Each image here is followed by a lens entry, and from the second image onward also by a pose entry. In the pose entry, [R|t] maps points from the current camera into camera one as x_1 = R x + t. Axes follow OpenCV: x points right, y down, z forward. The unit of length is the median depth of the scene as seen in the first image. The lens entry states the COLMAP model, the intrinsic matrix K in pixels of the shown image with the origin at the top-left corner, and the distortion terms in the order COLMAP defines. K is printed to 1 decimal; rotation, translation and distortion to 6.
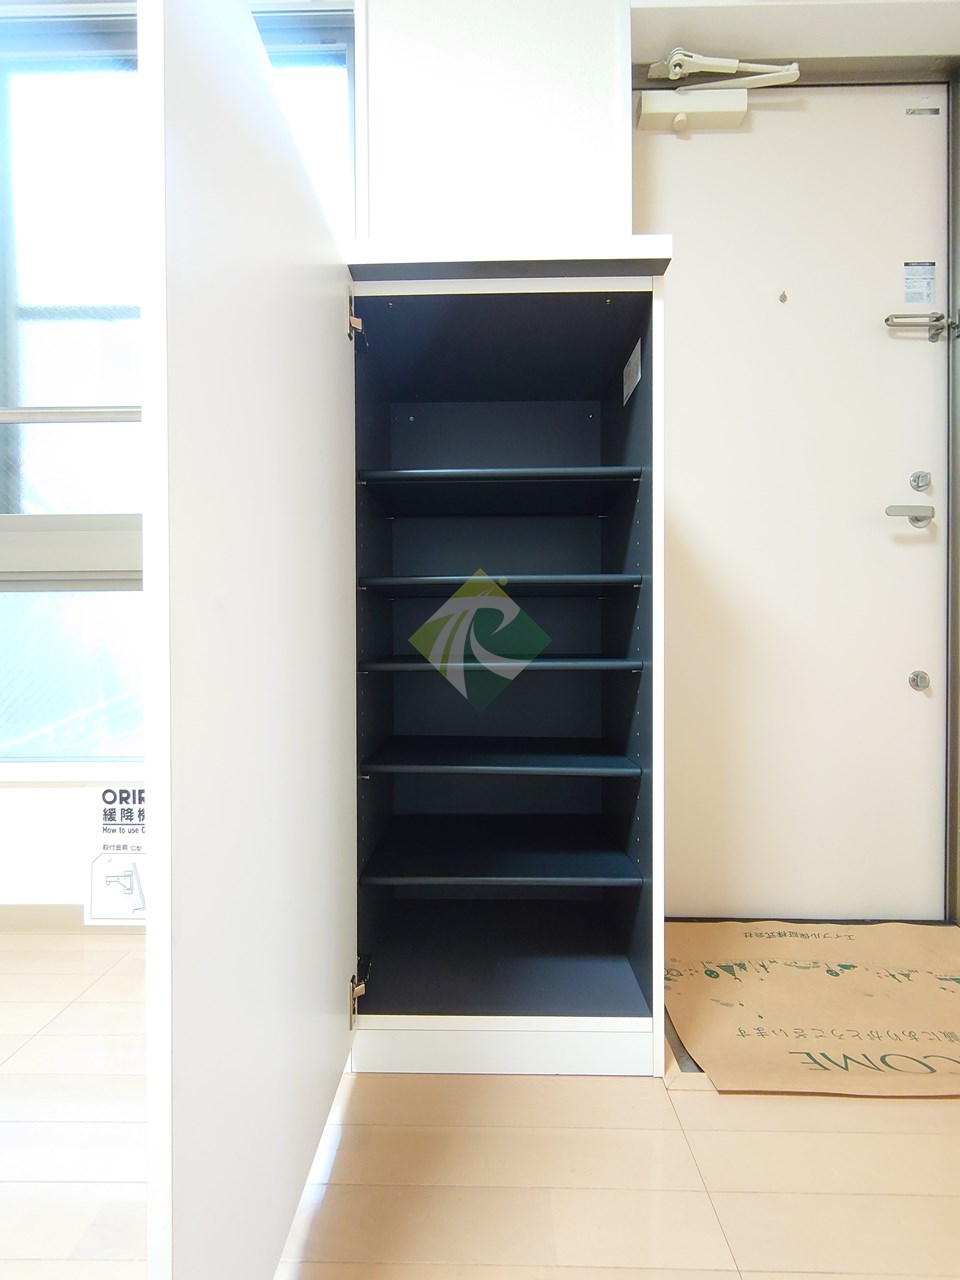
lens RADIAL K [[556.3, 0, 470.8], [0, 556.3, 645.6], [0, 0, 1]] dist [0.009479, -0.002504]
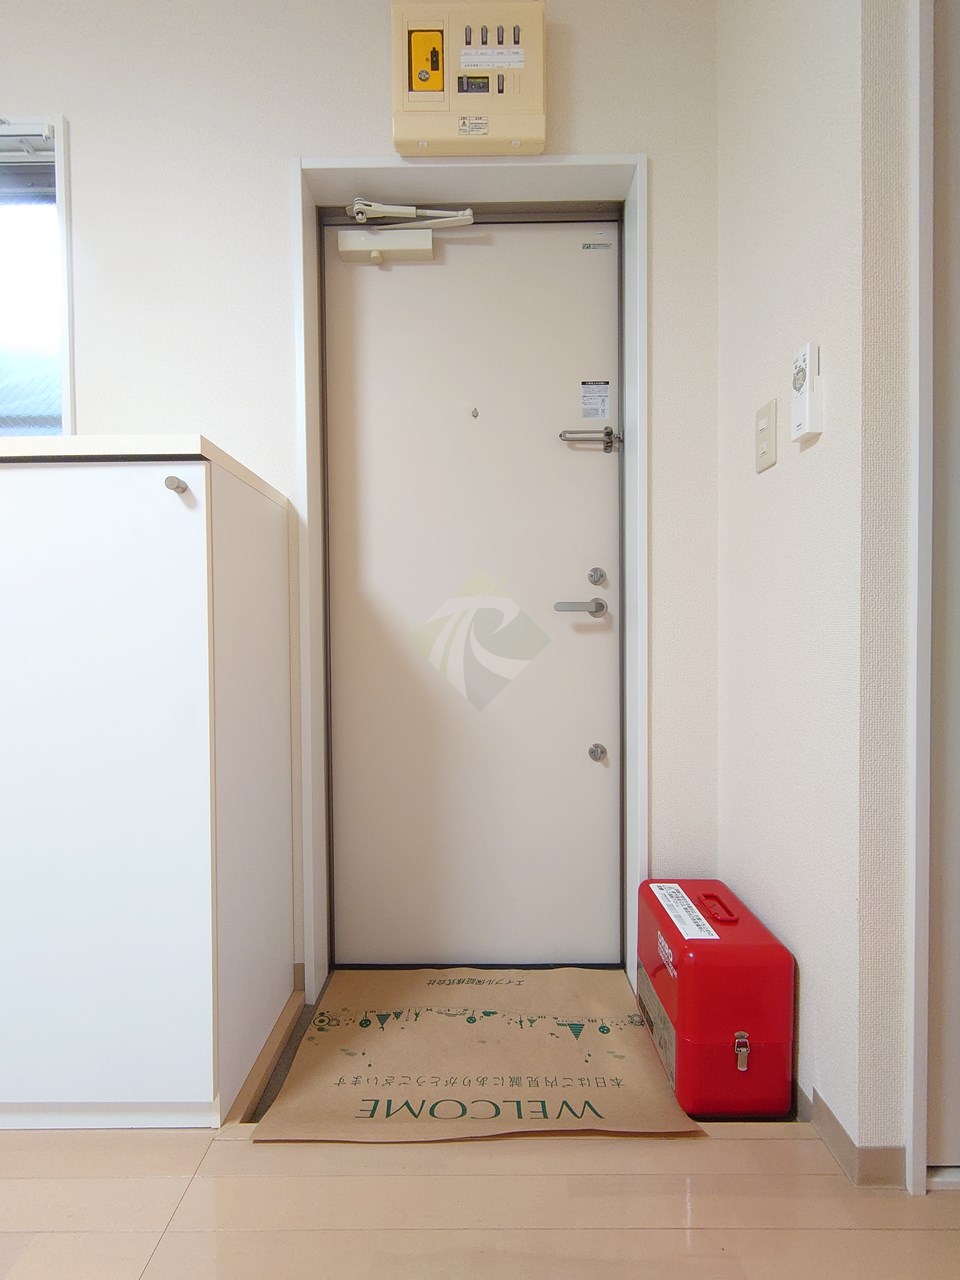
lens RADIAL K [[556.3, 0, 477.3], [0, 556.3, 647.2], [0, 0, 1]] dist [0.009479, -0.002504]
pose [[0.999902, -0.008958, 0.010724, 0.561778], [0.008848, 0.999908, 0.010272, -0.168805], [-0.010815, -0.010176, 0.999890, -0.124762]]
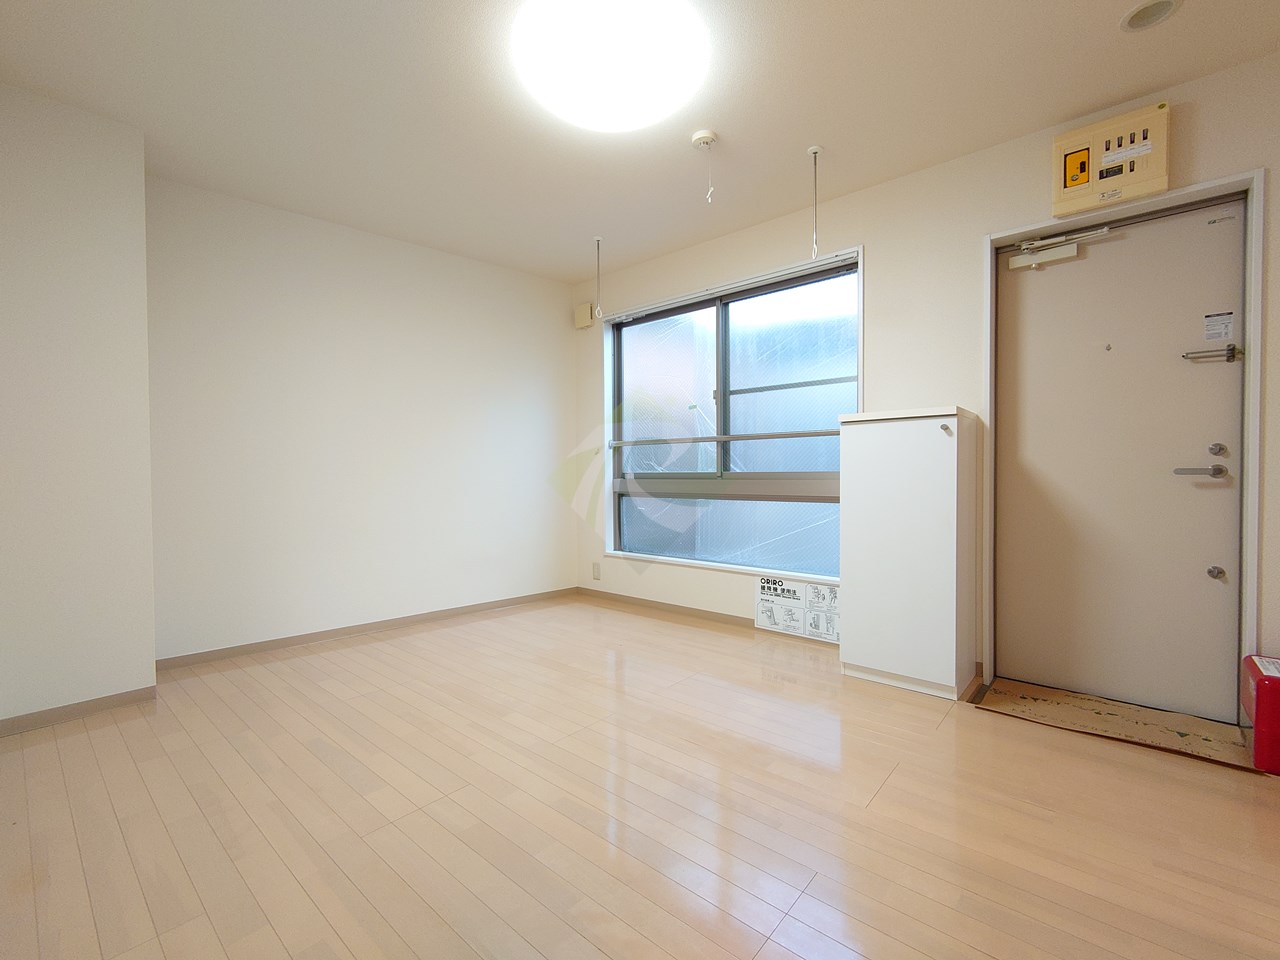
lens RADIAL K [[556.3, 0, 643.1], [0, 556.3, 478.6], [0, 0, 1]] dist [0.009479, -0.002504]
pose [[0.770847, 0.006457, -0.636987, 0.568662], [-0.003493, 0.999976, 0.005909, -0.218873], [0.637010, -0.002330, 0.770852, -1.336769]]
